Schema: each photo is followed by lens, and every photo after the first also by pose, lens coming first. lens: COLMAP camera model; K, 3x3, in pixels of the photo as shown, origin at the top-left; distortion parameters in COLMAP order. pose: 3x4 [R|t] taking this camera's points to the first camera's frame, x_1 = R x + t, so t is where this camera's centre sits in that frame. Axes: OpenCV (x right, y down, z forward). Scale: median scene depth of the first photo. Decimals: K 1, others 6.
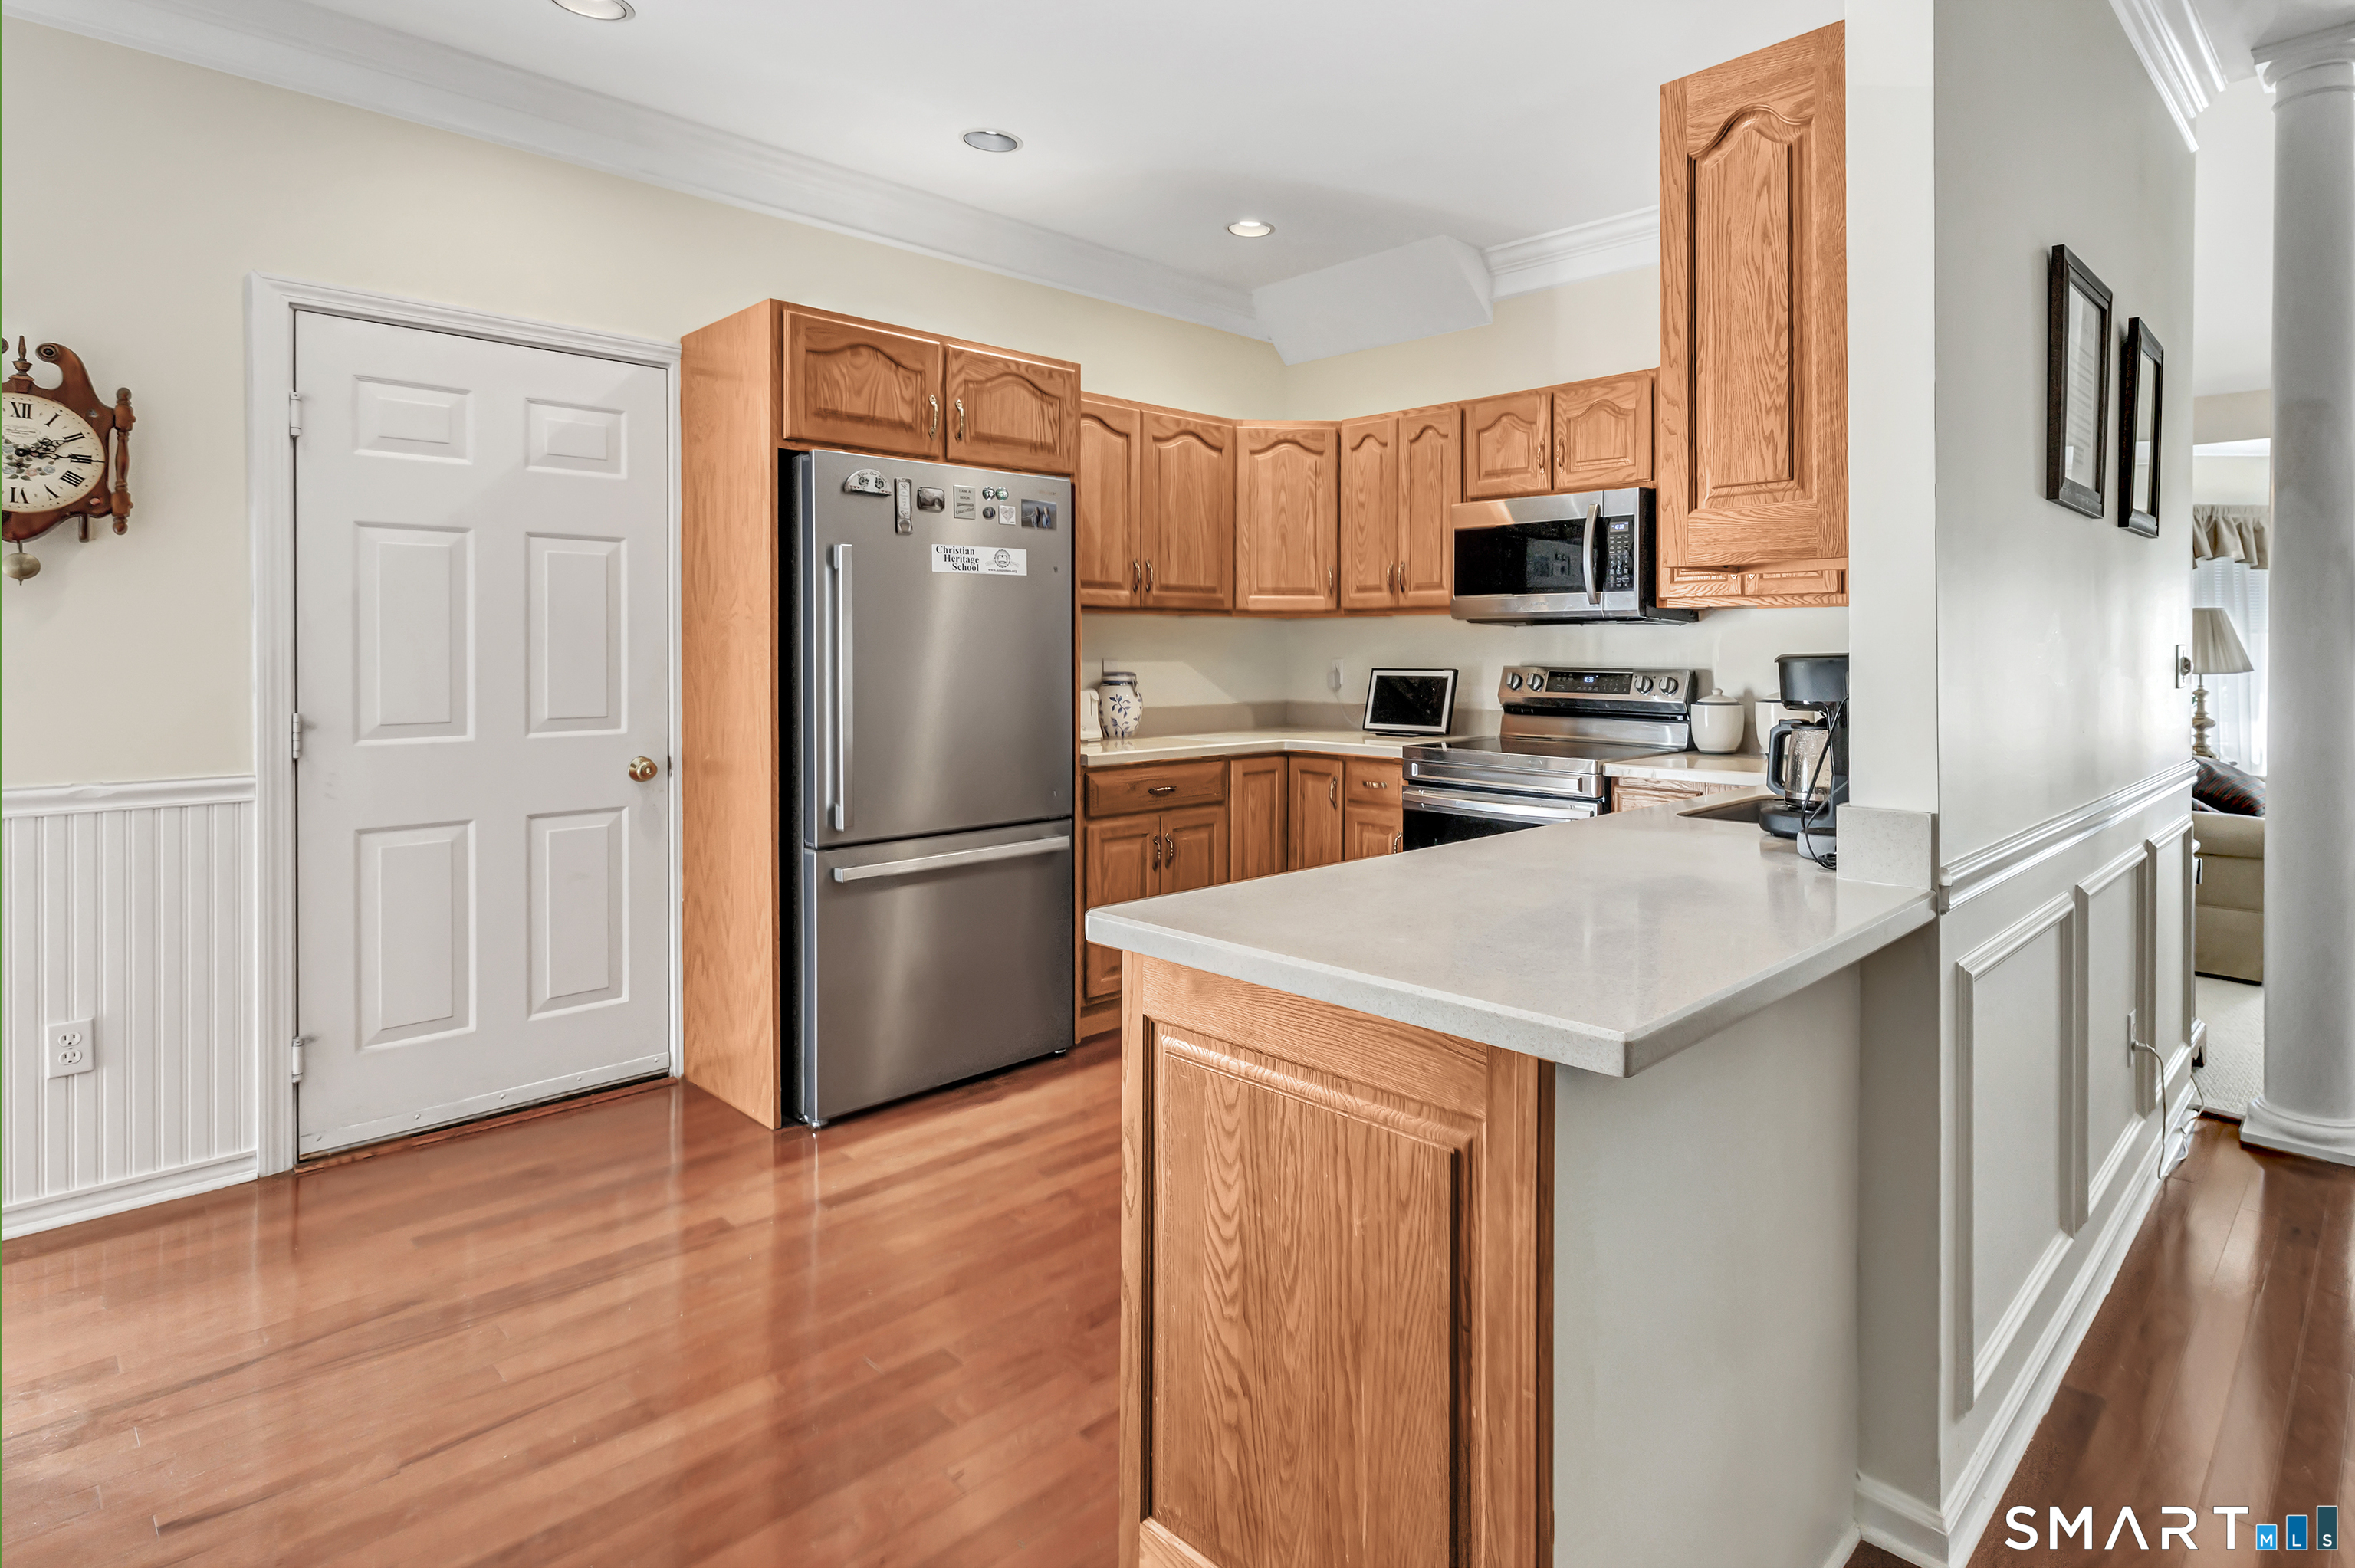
lens RADIAL K [[1185.0, 0, 1324.7], [0, 1185.0, 658.5], [0, 0, 1]] dist [-0.002941, 0.000372]
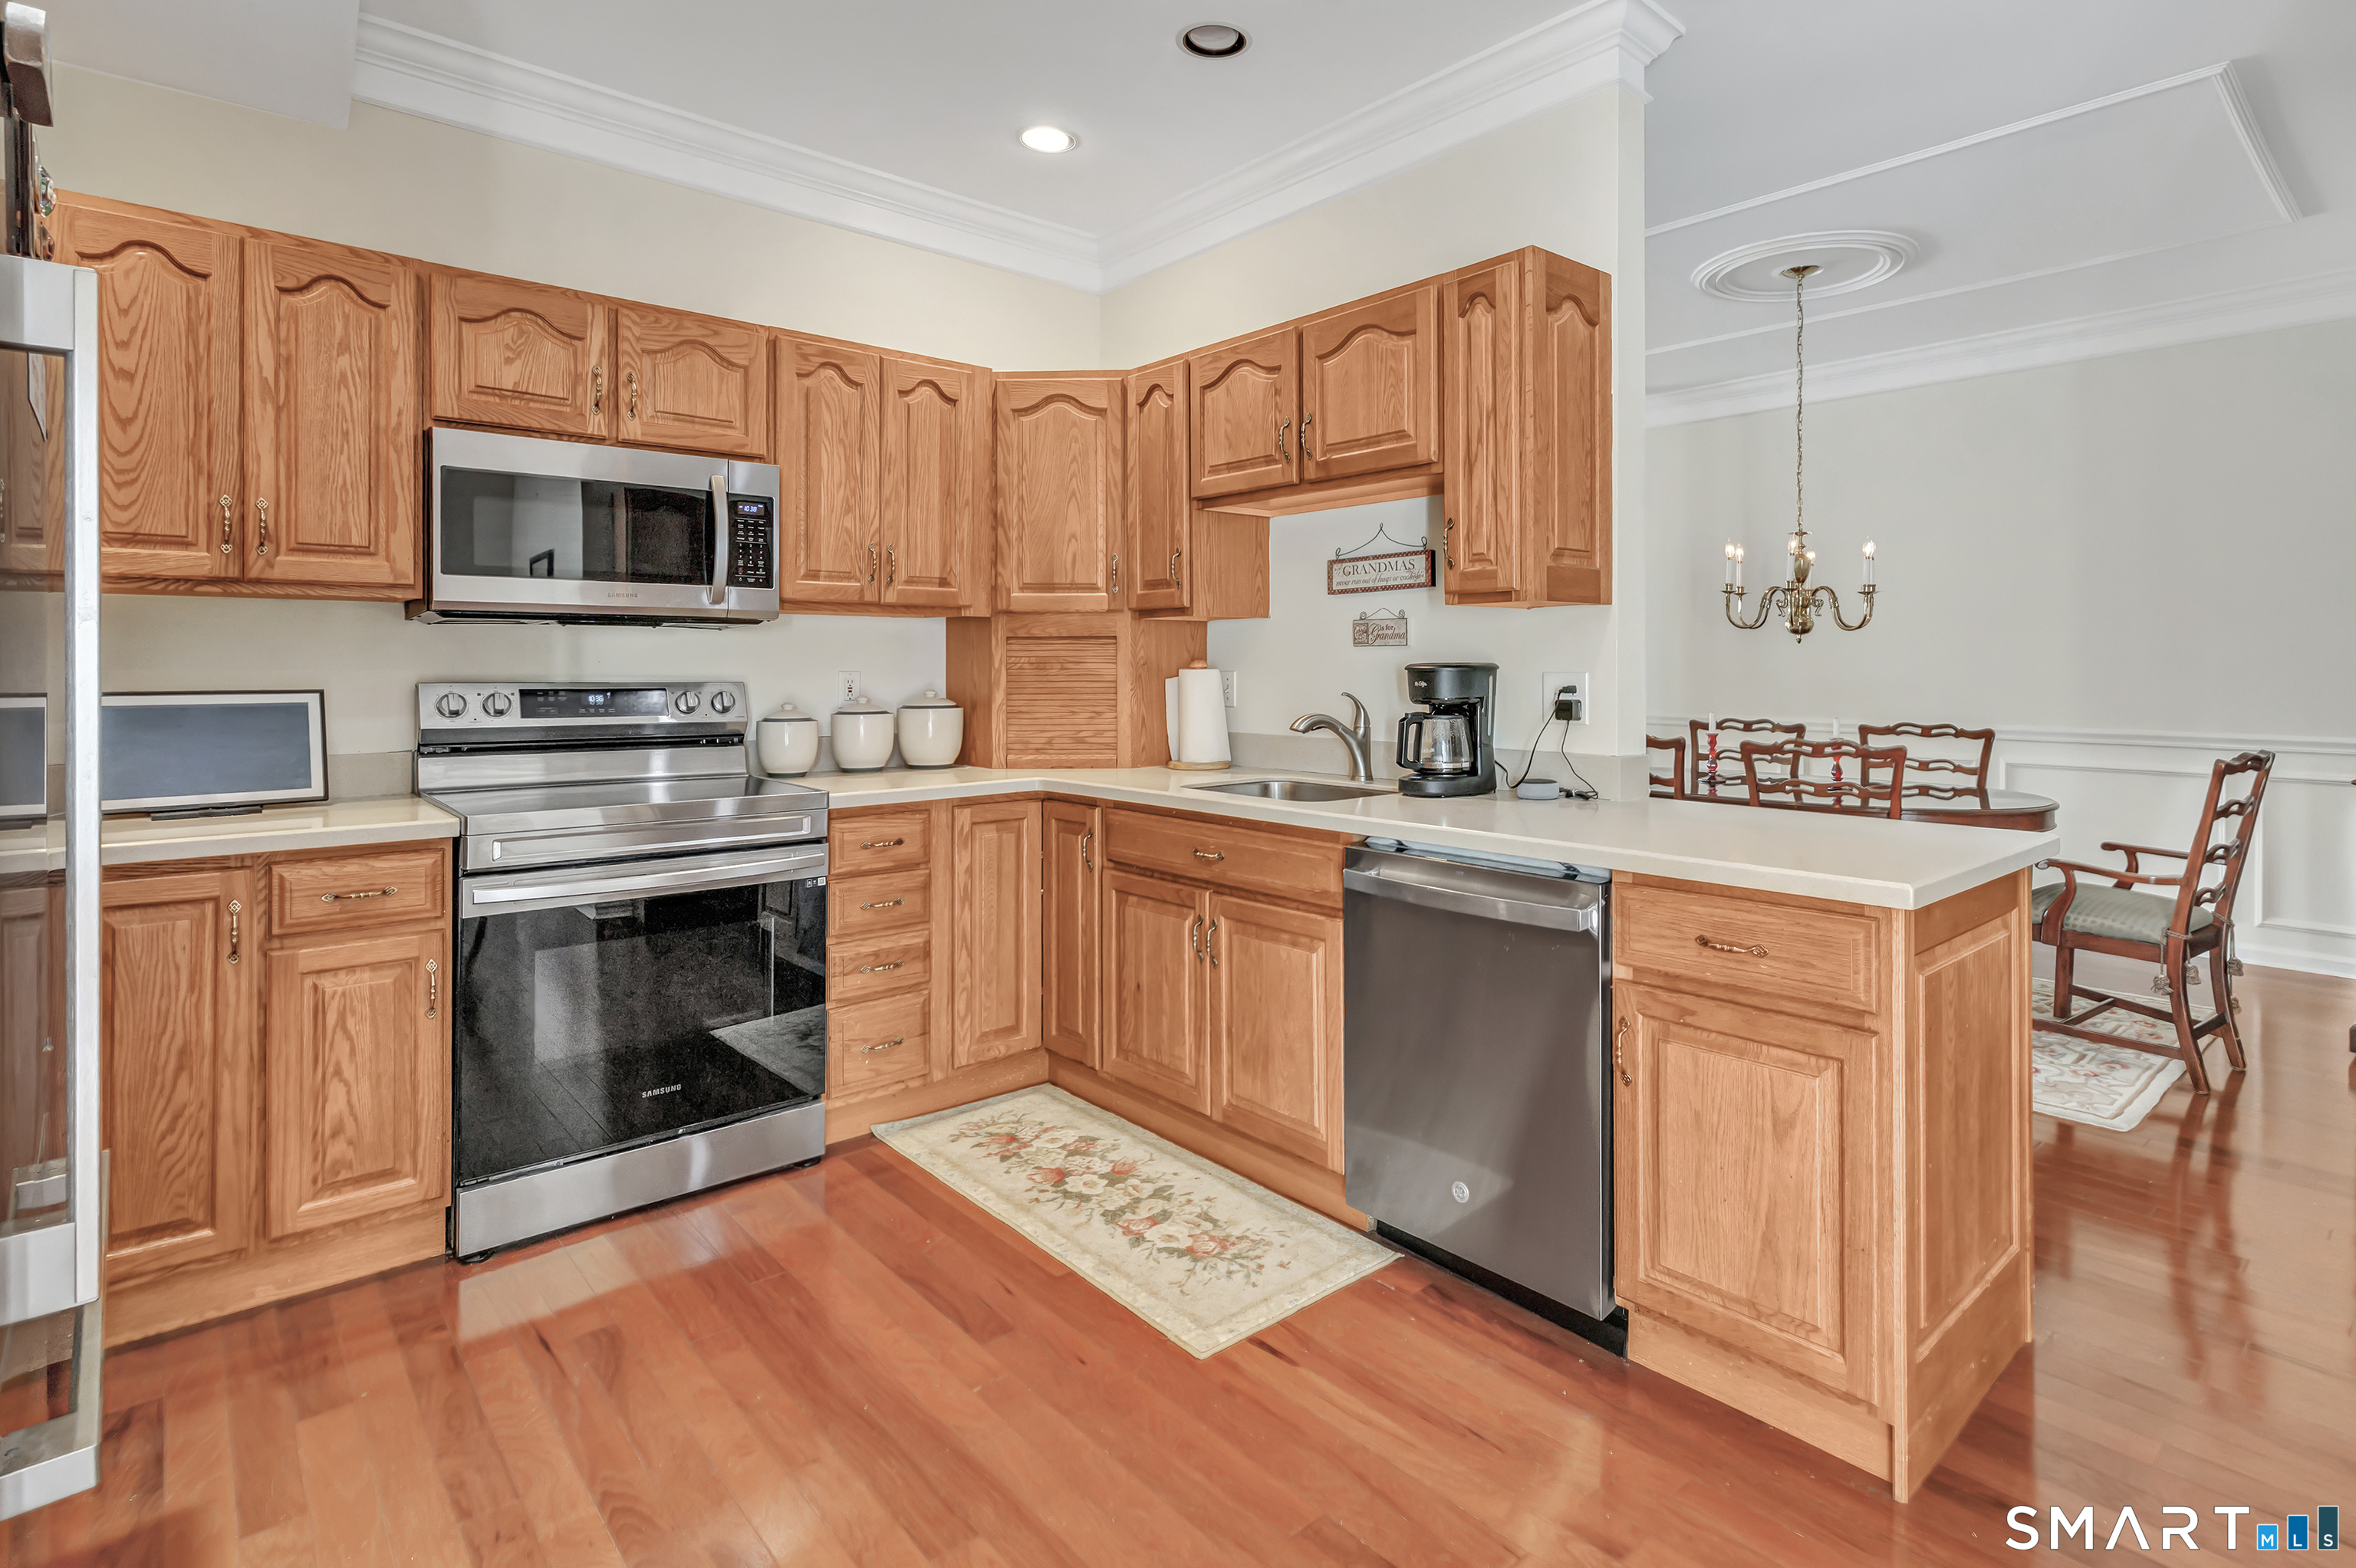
lens RADIAL K [[1199.4, 0, 1252.4], [0, 1199.4, 666.3], [0, 0, 1]] dist [0.000562, -0.000595]
pose [[0.095306, -0.002562, 0.995445, -0.478076], [0.004869, 0.999986, 0.002107, -0.002061], [-0.995436, 0.004646, 0.095317, 0.508419]]
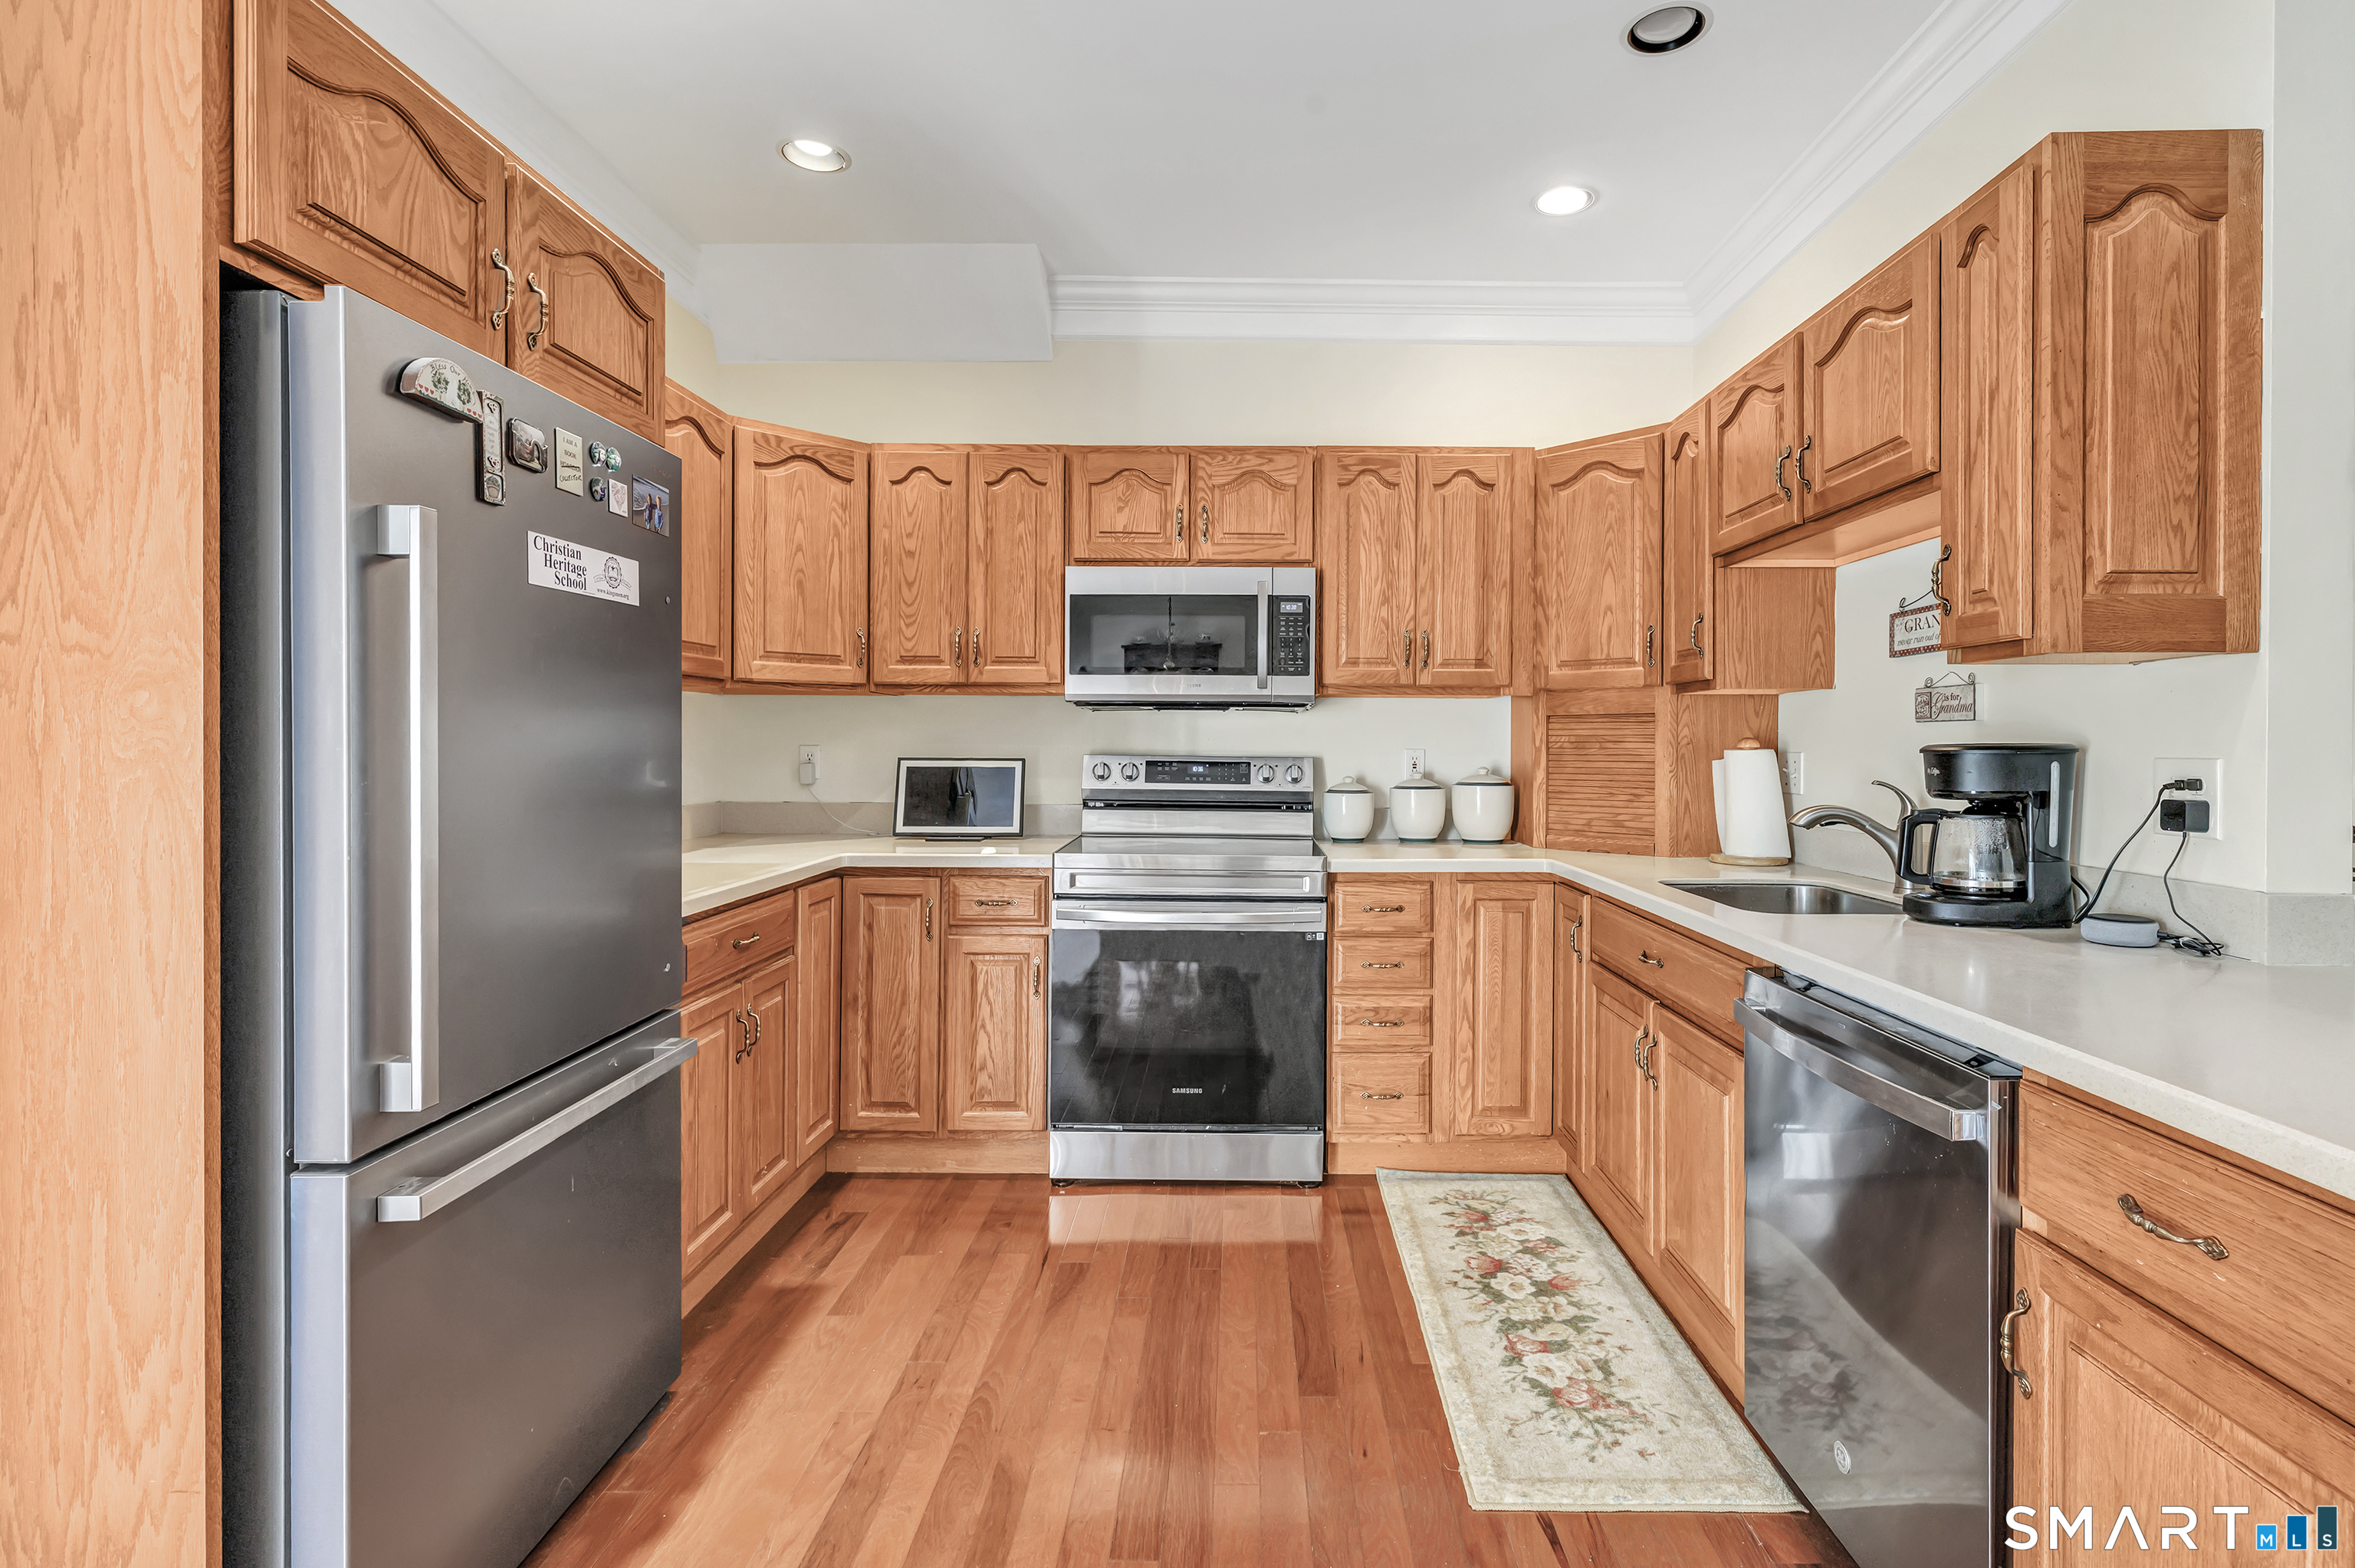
lens RADIAL K [[1102.2, 0, 1220.4], [0, 1102.2, 747.7], [0, 0, 1]] dist [-0.002440, 0.000204]
pose [[0.748293, -0.000935, 0.663367, -0.332173], [-0.000891, 0.999997, 0.002414, -0.000987], [-0.663367, -0.002397, 0.748290, 0.333520]]
